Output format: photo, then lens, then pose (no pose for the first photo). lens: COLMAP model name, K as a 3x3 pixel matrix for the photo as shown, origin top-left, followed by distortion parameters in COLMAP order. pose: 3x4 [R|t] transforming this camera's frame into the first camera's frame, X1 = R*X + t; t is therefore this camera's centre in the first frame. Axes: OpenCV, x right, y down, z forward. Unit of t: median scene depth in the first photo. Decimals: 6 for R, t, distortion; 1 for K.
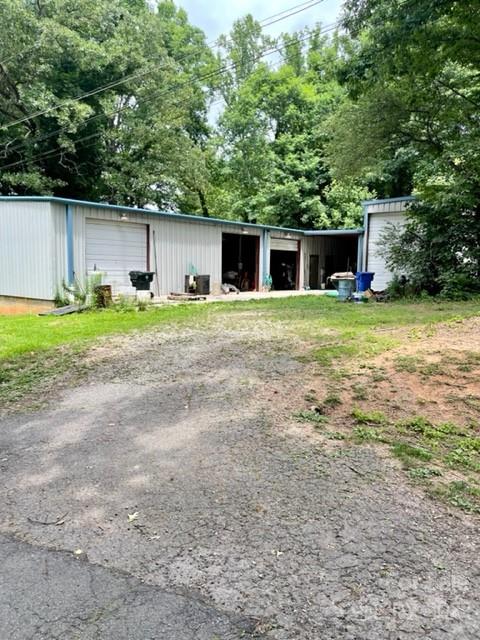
lens RADIAL K [[467.3, 0, 240.0], [0, 467.3, 320.0], [0, 0, 1]] dist [0.077221, -0.113000]
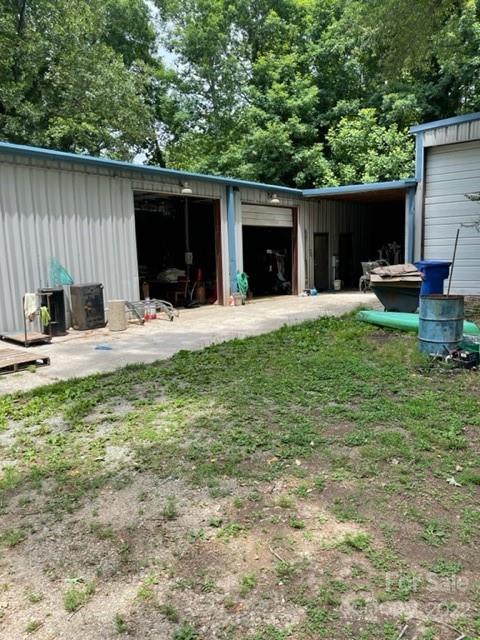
lens RADIAL K [[467.3, 0, 240.0], [0, 467.3, 320.0], [0, 0, 1]] dist [0.077221, -0.113000]
pose [[0.998948, -0.044671, 0.010385, 0.039319], [0.044330, 0.998537, 0.030972, -0.044561], [-0.011753, -0.030479, 0.999466, 0.348004]]
